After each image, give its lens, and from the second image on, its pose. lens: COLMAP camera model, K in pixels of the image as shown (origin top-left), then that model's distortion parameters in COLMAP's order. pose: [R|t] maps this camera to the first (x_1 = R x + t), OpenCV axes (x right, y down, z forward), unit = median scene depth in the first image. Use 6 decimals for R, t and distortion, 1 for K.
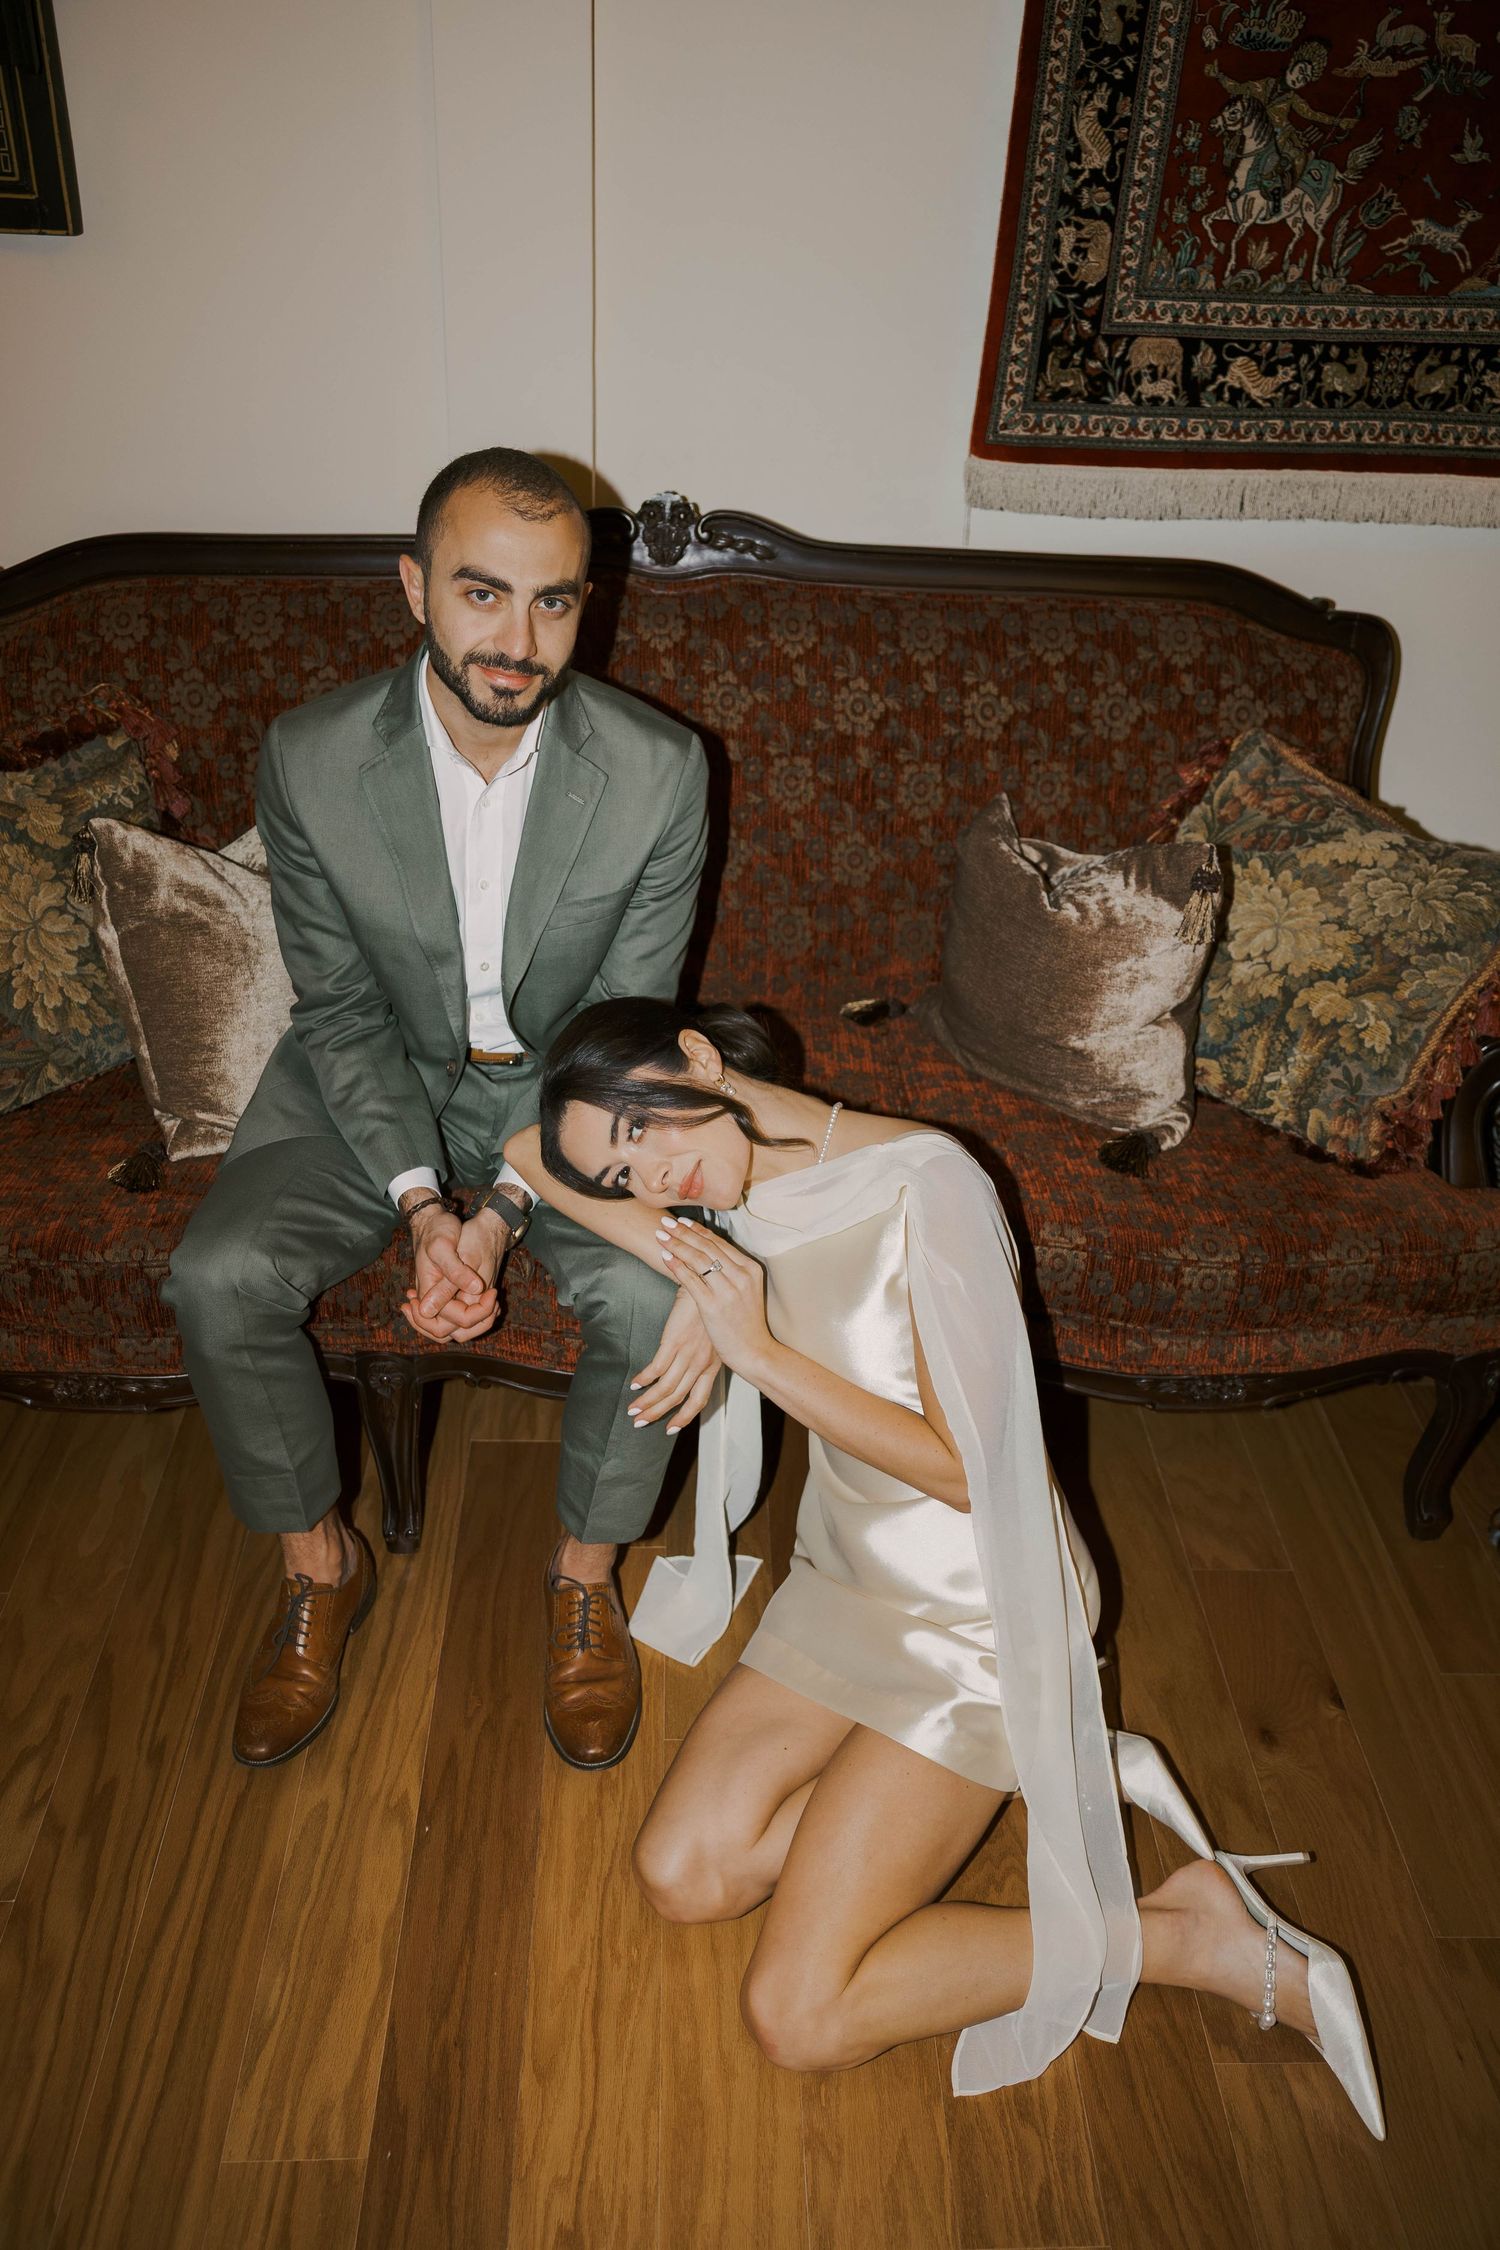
lens RADIAL K [[1803.3, 0, 746.1], [0, 1803.3, 1124.2], [0, 0, 1]] dist [0.011347, 0.006820]
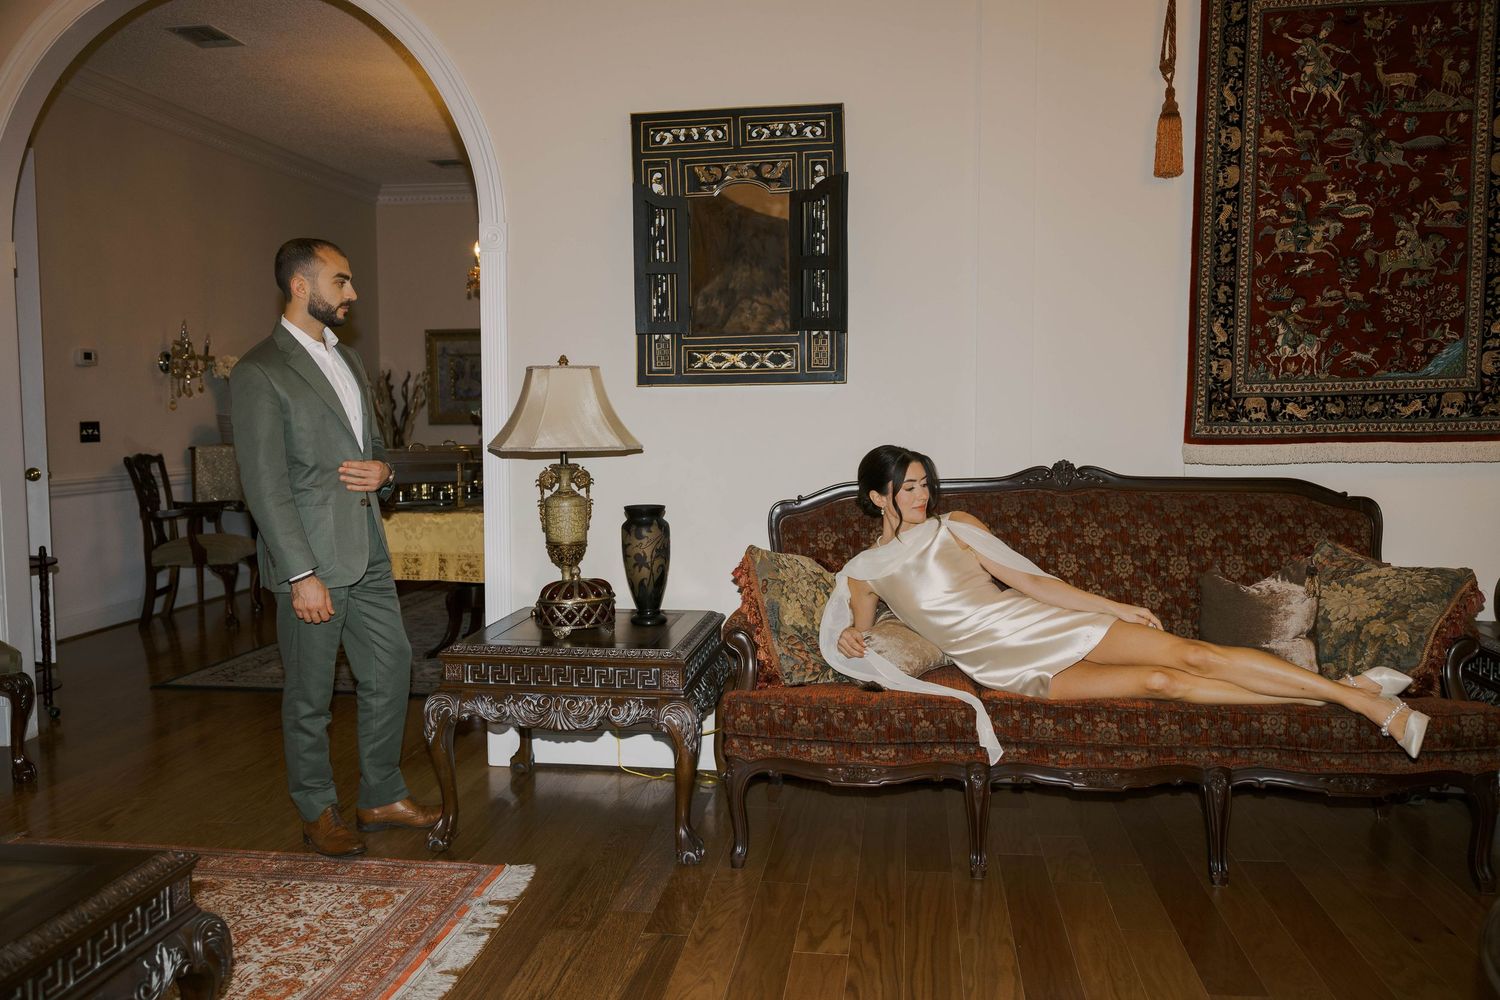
lens RADIAL K [[1202.2, 0, 749.4], [0, 1202.2, 498.0], [0, 0, 1]] dist [0.011347, 0.006820]
pose [[0.984533, -0.040033, -0.170562, -0.200557], [-0.047049, 0.877366, -0.477510, 0.556885], [0.168761, 0.478150, 0.861912, -0.551491]]
